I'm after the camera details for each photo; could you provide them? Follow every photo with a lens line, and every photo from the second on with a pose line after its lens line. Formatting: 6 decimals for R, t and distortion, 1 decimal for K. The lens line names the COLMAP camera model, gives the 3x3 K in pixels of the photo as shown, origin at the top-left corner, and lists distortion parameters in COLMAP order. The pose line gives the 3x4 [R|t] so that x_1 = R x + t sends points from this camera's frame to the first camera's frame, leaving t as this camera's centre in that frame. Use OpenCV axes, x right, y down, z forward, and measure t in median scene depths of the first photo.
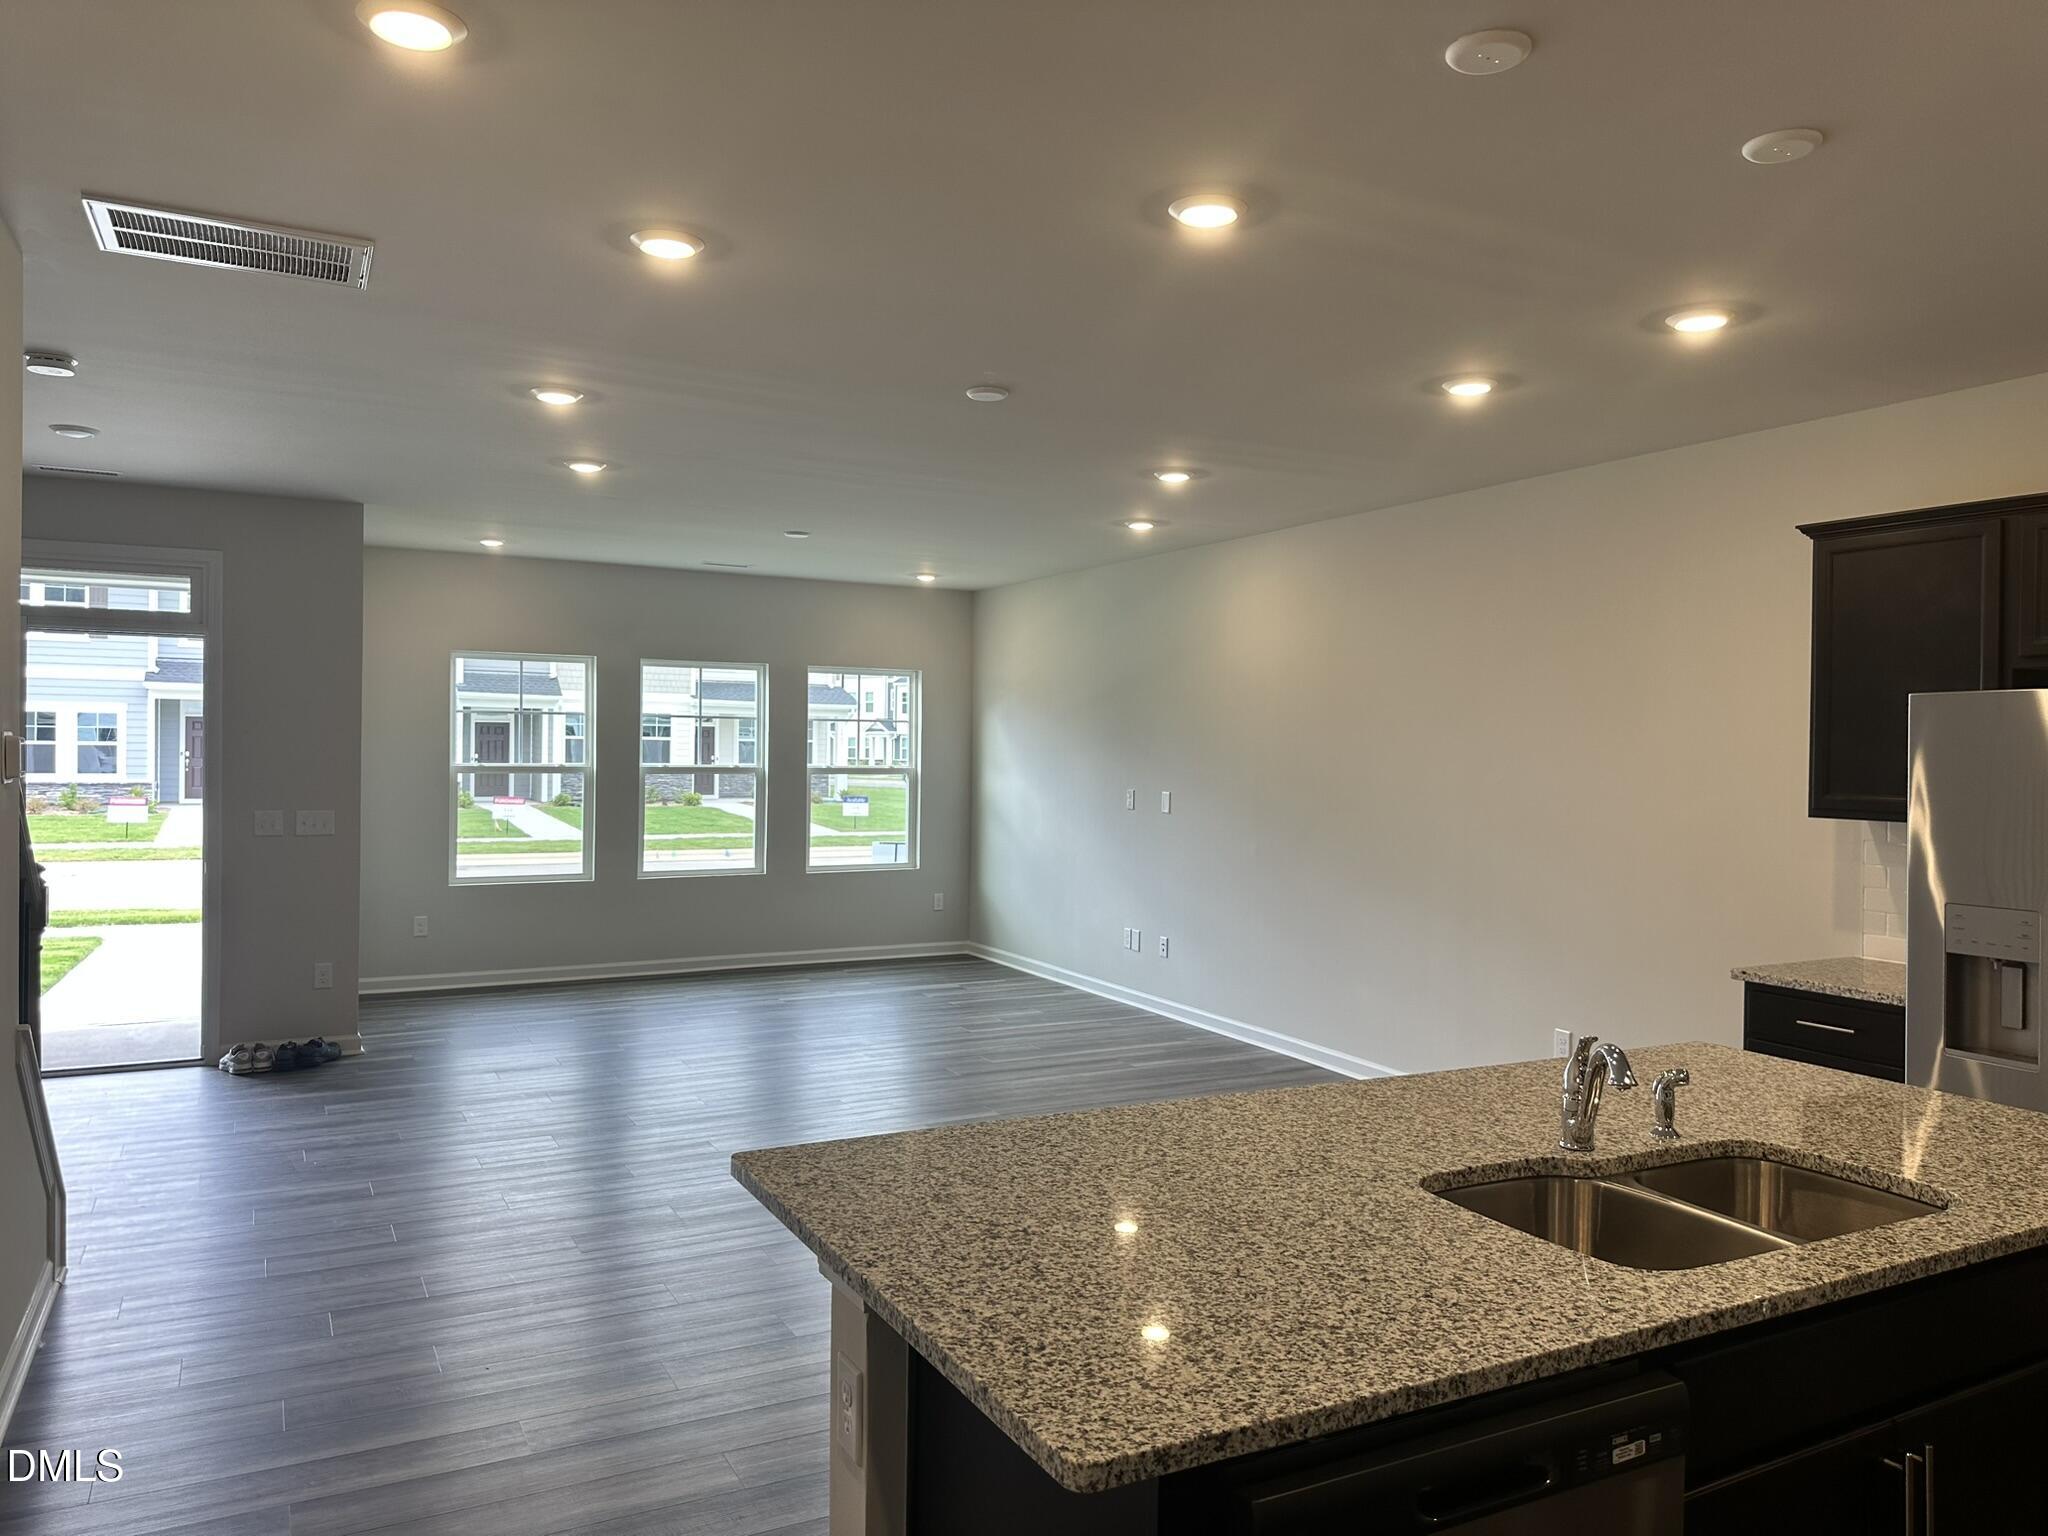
lens RADIAL K [[1421.6, 0, 1036.4], [0, 1421.6, 764.0], [0, 0, 1]] dist [0.030819, -0.045440]
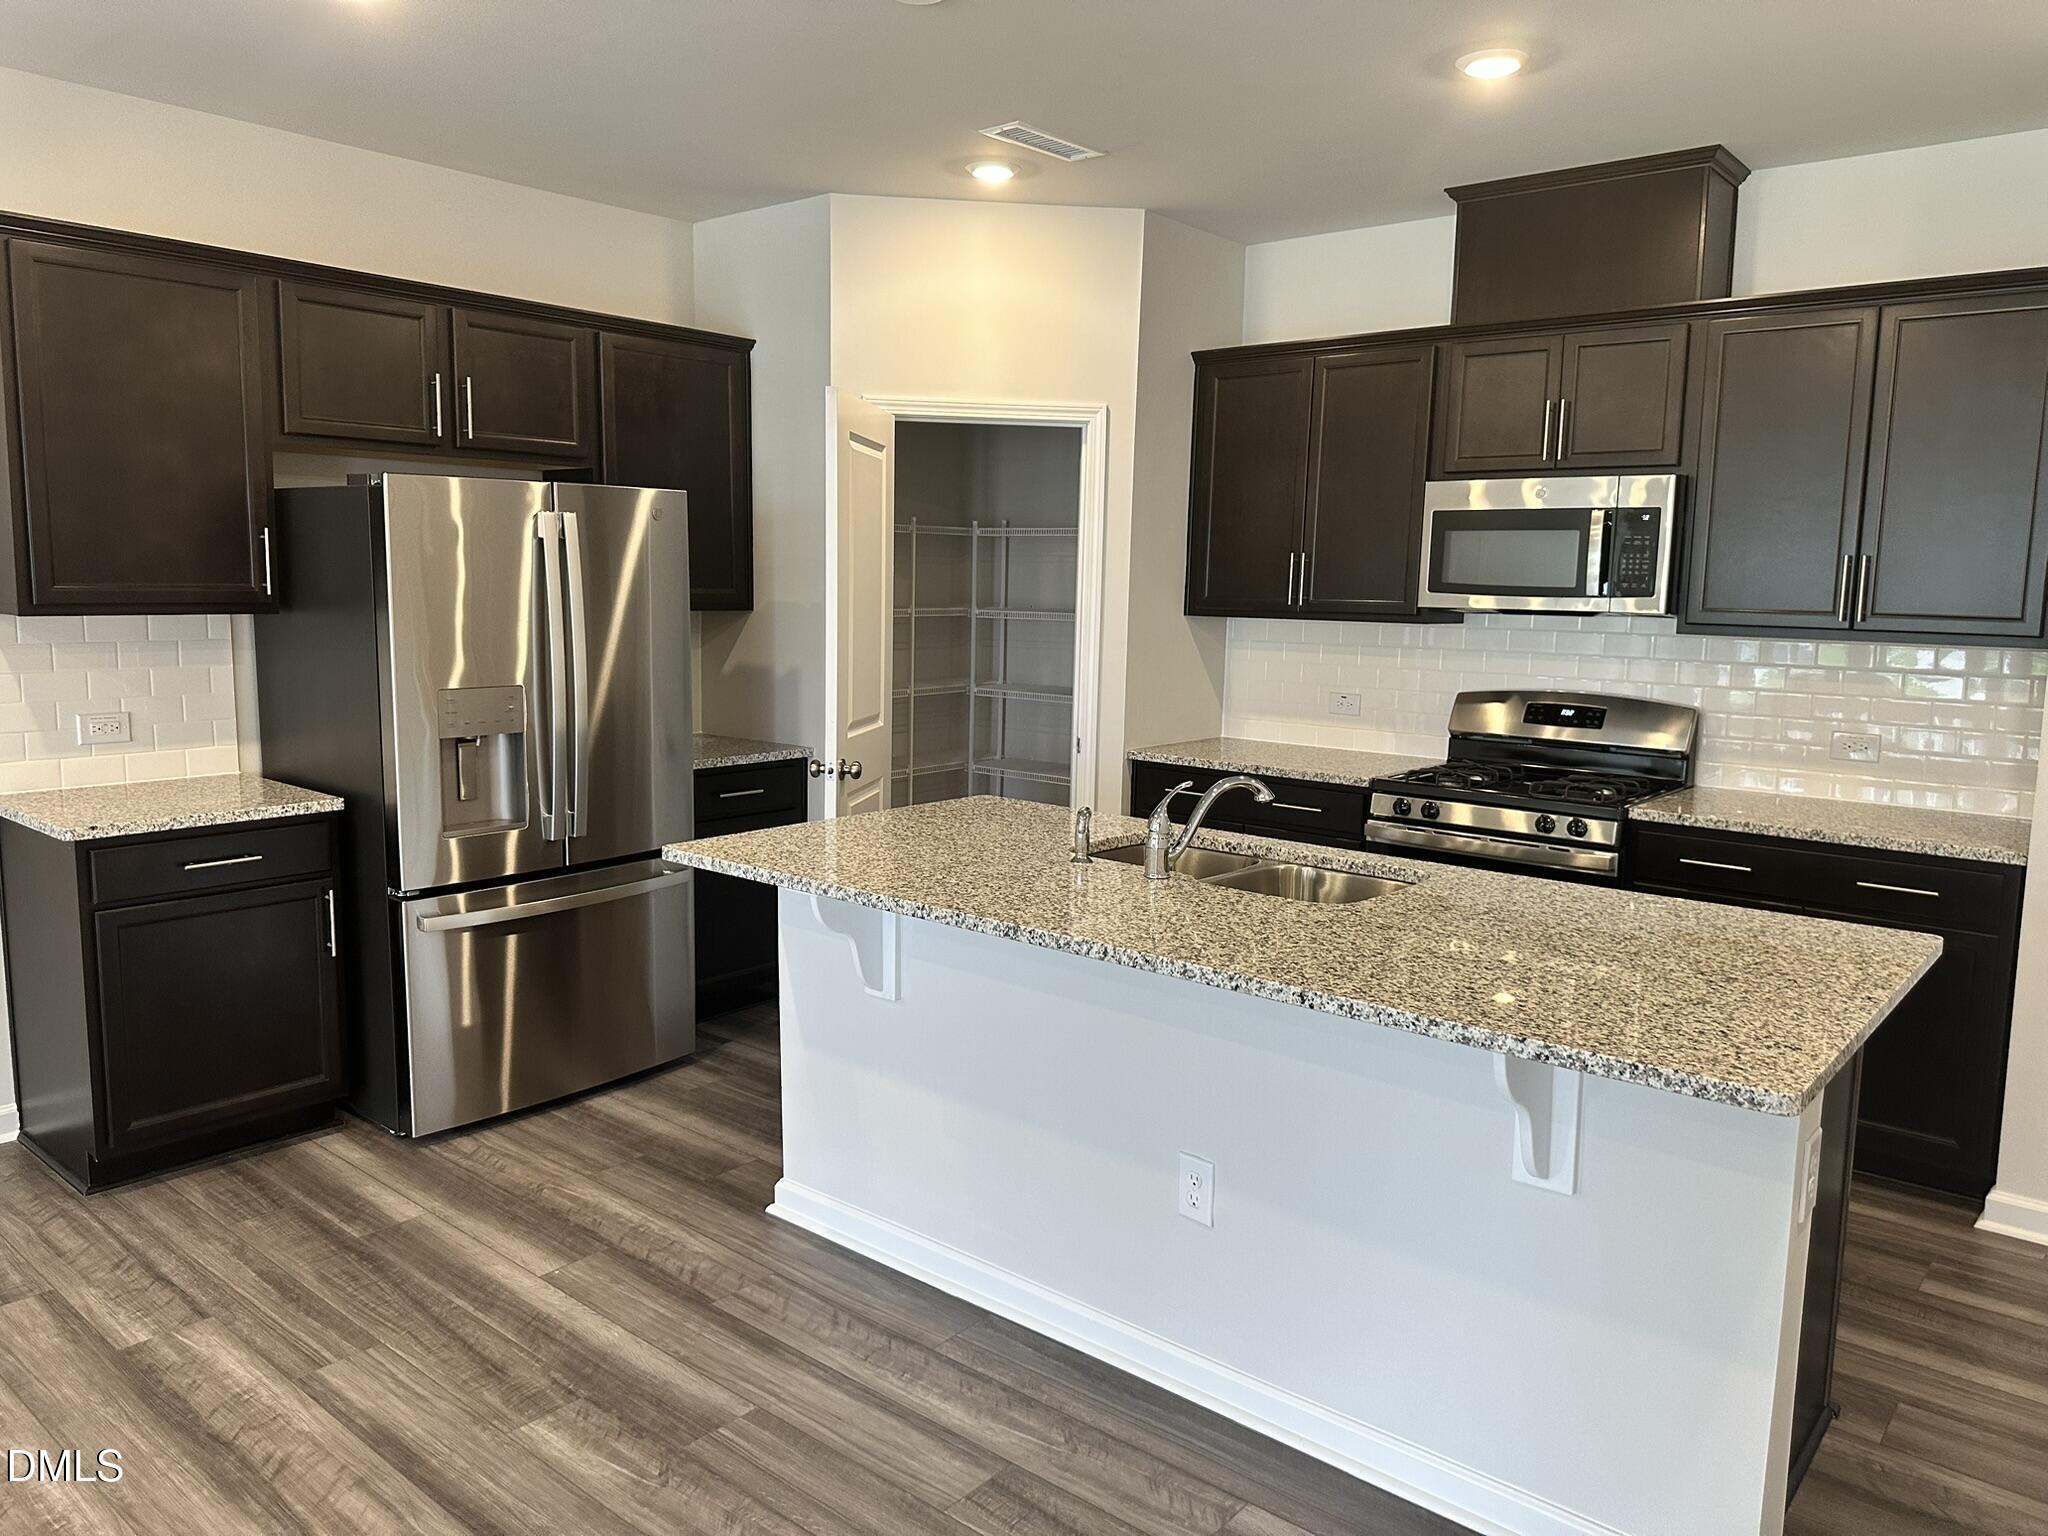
lens RADIAL K [[1421.6, 0, 1029.3], [0, 1421.6, 754.1], [0, 0, 1]] dist [0.030819, -0.045440]
pose [[-0.361781, -0.142959, 0.921237, -0.789099], [-0.015525, 0.988959, 0.147371, -0.022582], [-0.932134, 0.039014, -0.360007, 1.735742]]
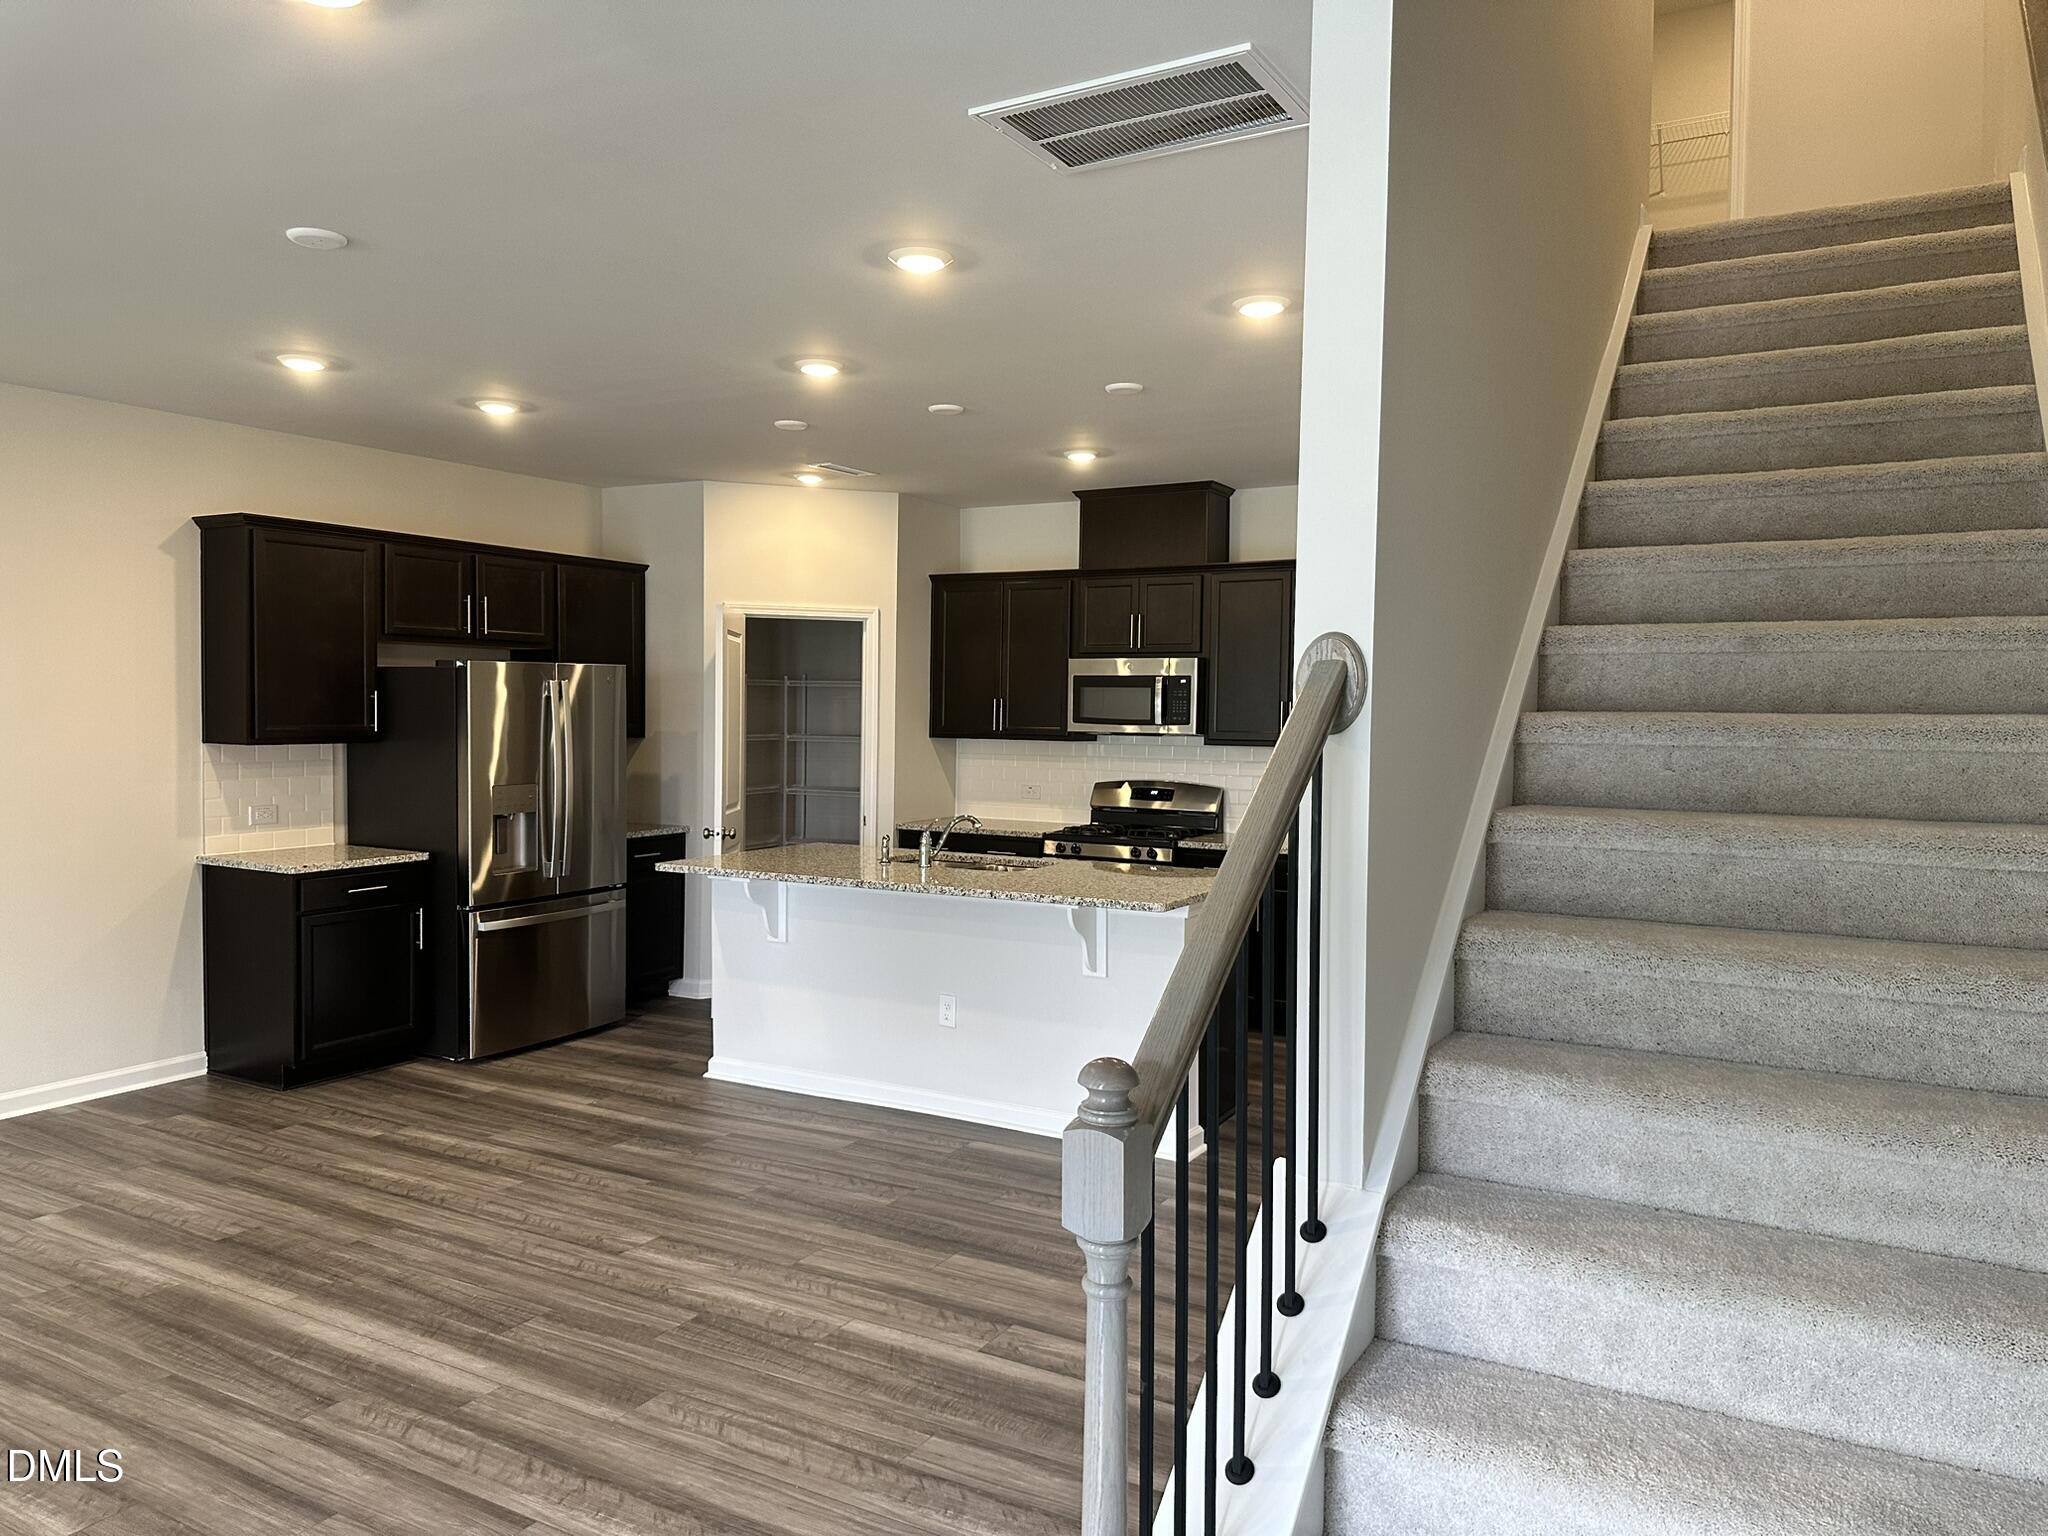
lens RADIAL K [[1421.6, 0, 1030.9], [0, 1421.6, 743.2], [0, 0, 1]] dist [0.030819, -0.045440]
pose [[-0.531600, -0.046942, 0.845694, -2.017360], [-0.012697, 0.998792, 0.047459, -0.075539], [-0.846900, 0.014491, -0.531554, 2.417588]]
